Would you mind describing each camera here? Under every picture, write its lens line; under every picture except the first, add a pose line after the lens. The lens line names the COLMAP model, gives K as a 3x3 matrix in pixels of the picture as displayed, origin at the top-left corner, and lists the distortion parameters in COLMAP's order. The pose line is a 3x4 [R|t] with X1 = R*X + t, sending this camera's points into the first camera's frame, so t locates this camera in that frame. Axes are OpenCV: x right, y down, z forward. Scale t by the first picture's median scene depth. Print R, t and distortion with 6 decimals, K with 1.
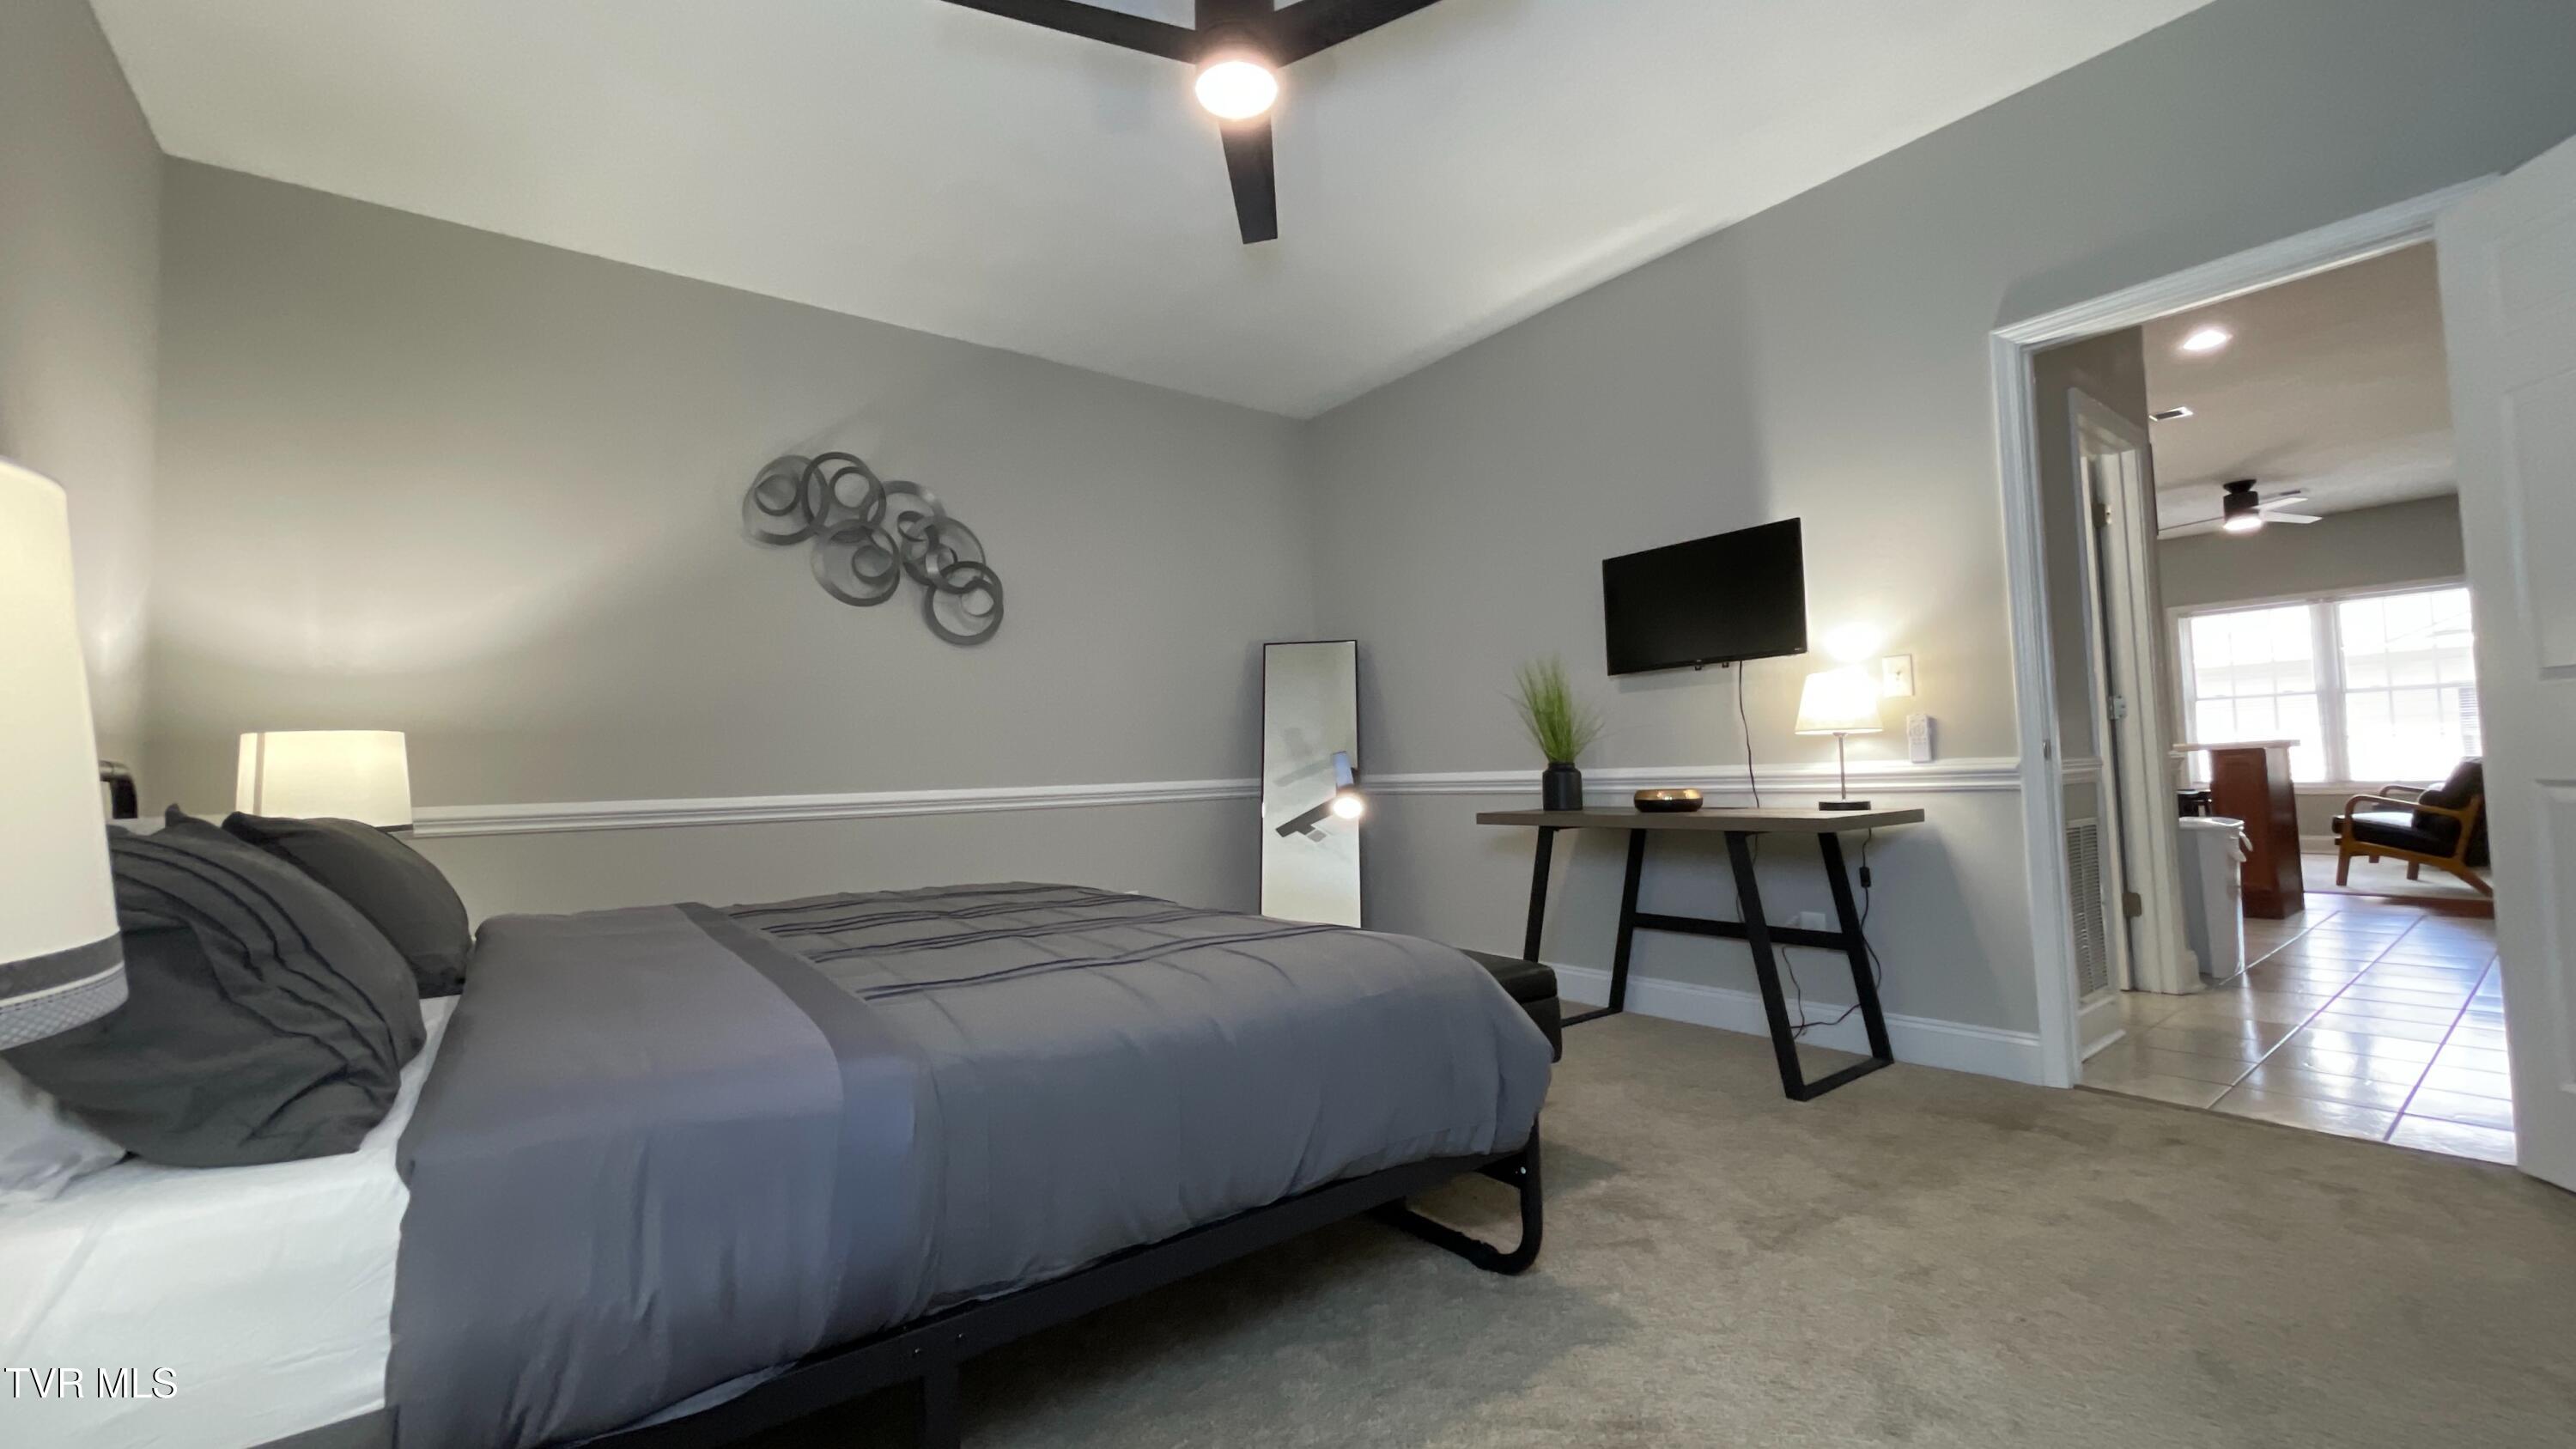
lens RADIAL K [[1049.4, 0, 1288.0], [0, 1049.4, 724.5], [0, 0, 1]] dist [-0.003761, -0.000069]
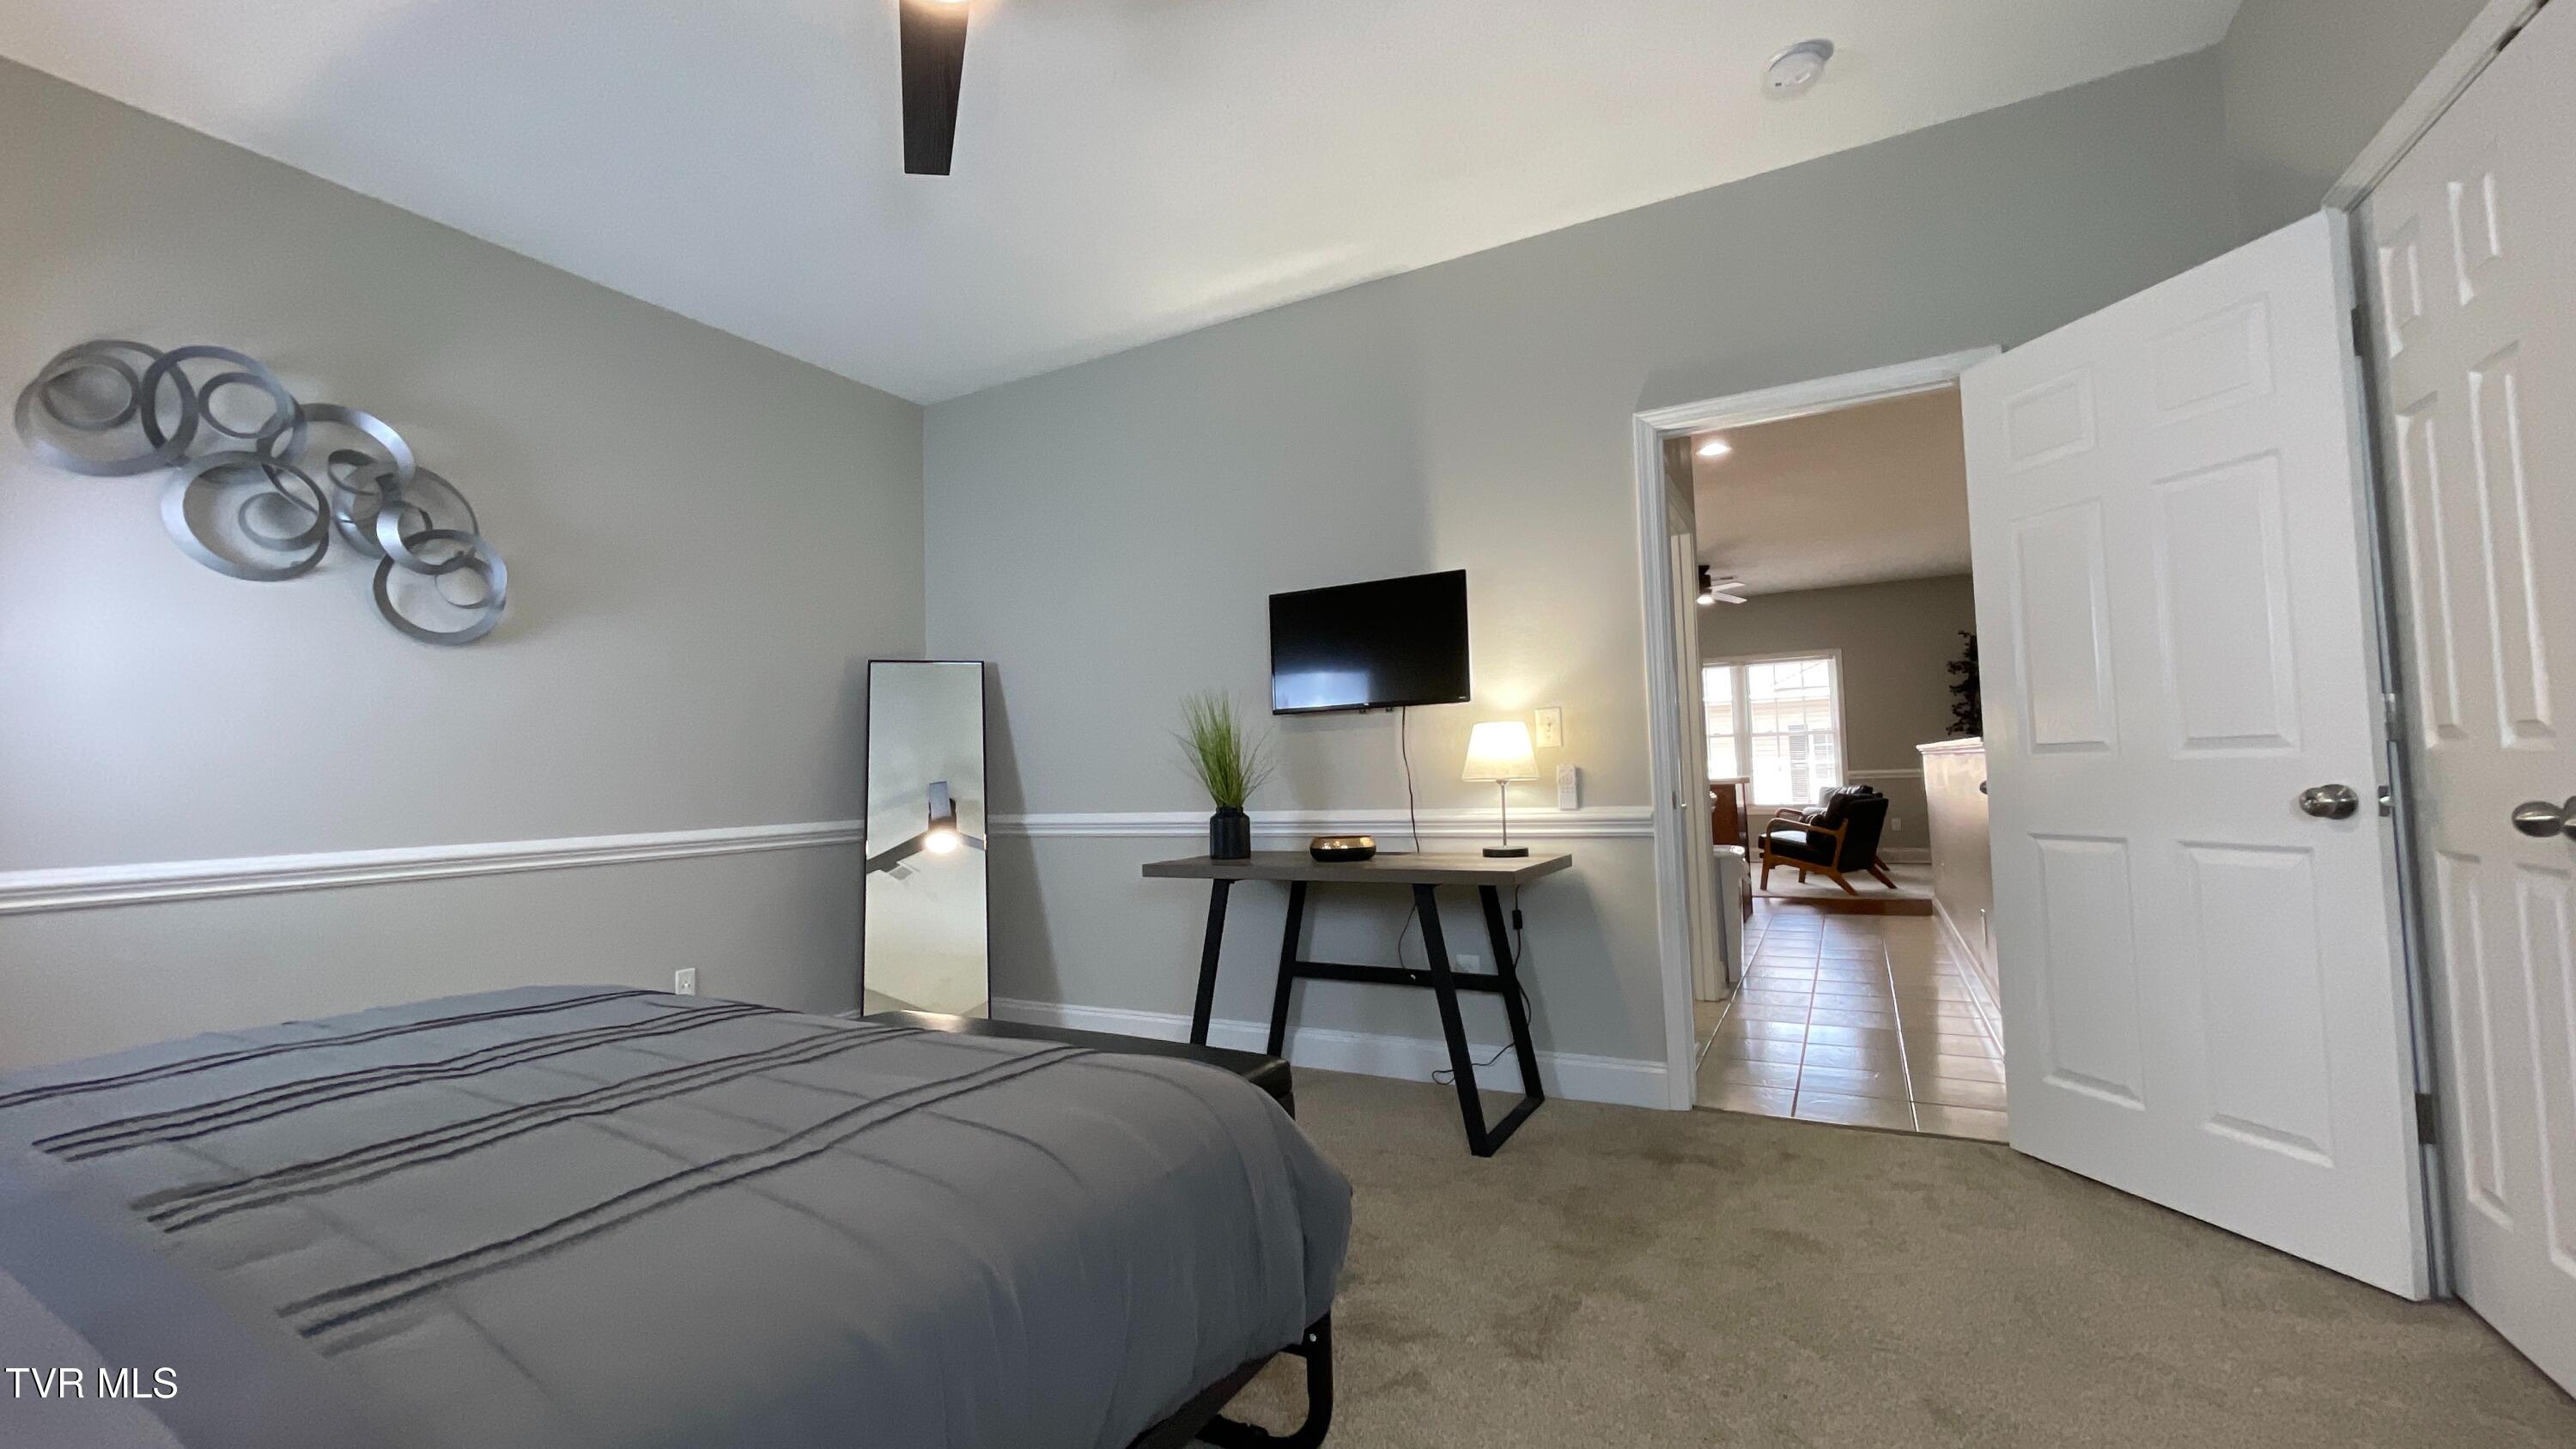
lens RADIAL K [[1043.2, 0, 1288.0], [0, 1043.2, 724.5], [0, 0, 1]] dist [0.001413, 0.000076]
pose [[0.916664, 0.025098, 0.398870, -0.069375], [-0.018382, 0.999618, -0.020654, -0.020399], [-0.399236, 0.011600, 0.916775, 0.130418]]
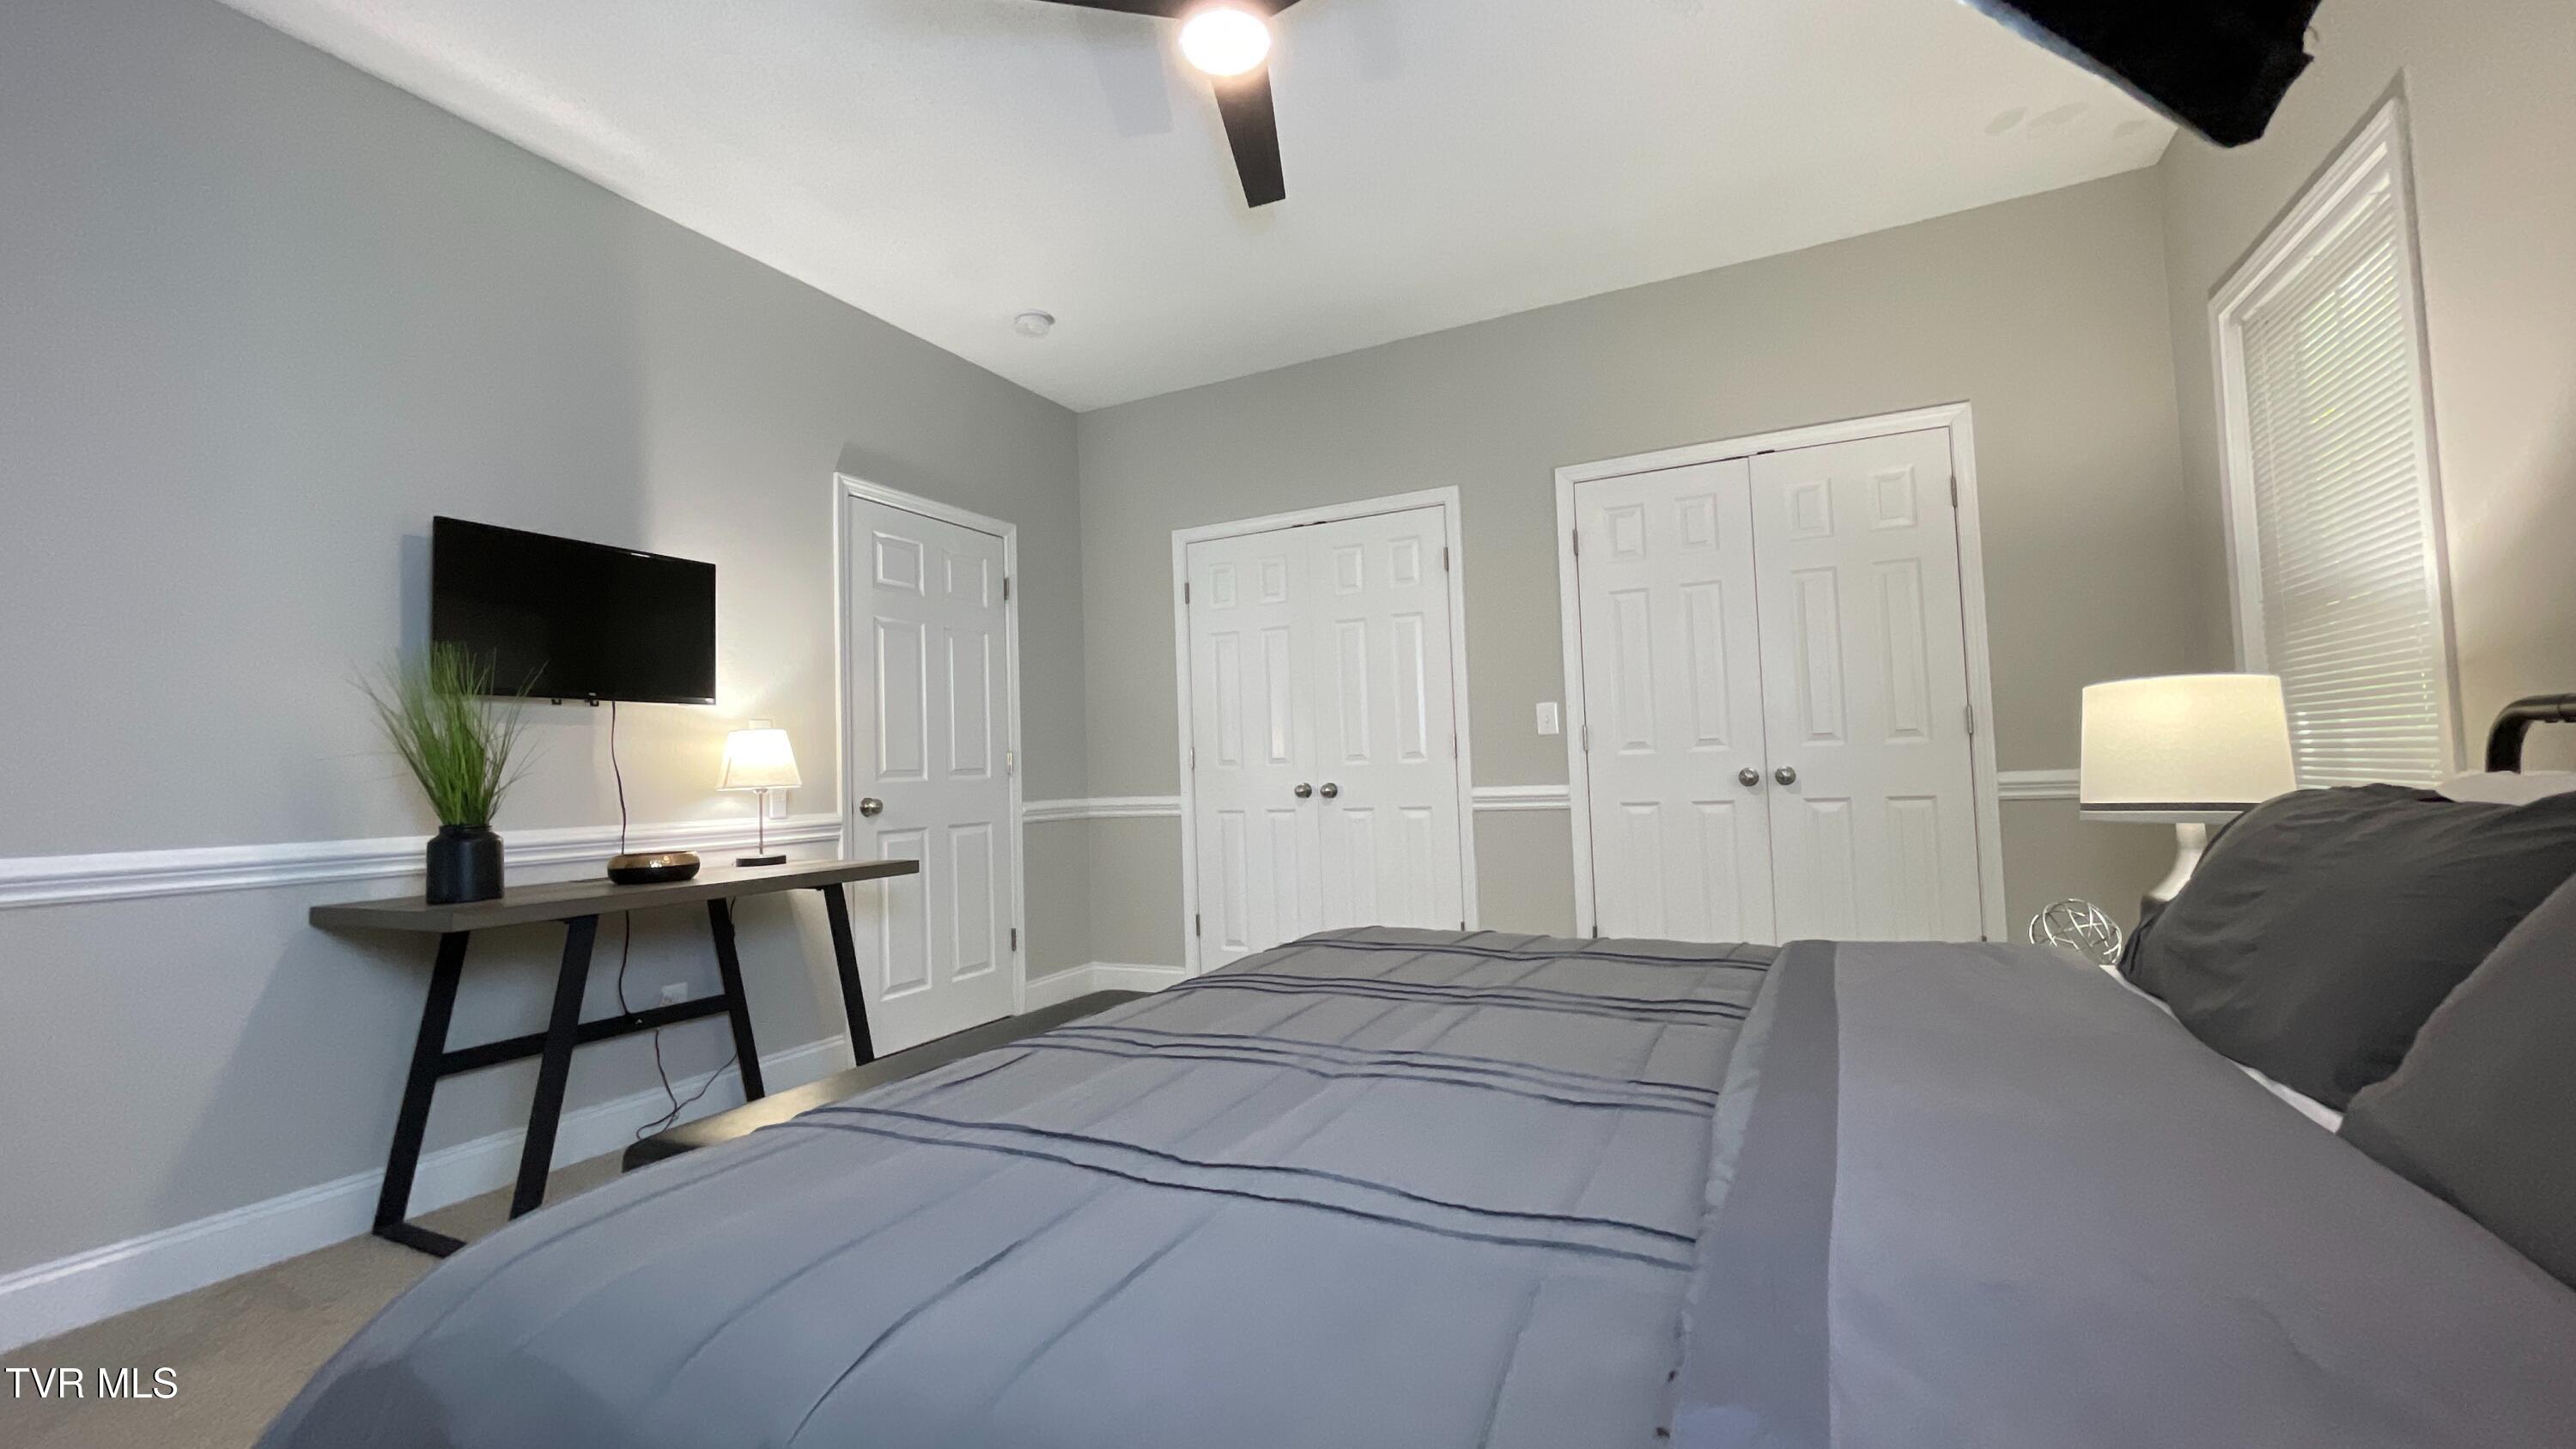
lens RADIAL K [[1043.2, 0, 1288.0], [0, 1043.2, 724.5], [0, 0, 1]] dist [0.001413, 0.000076]
pose [[-0.441017, 0.103329, 0.891531, -0.555631], [0.017056, 0.994136, -0.106784, 0.057429], [-0.897337, -0.031887, -0.440193, 0.897624]]
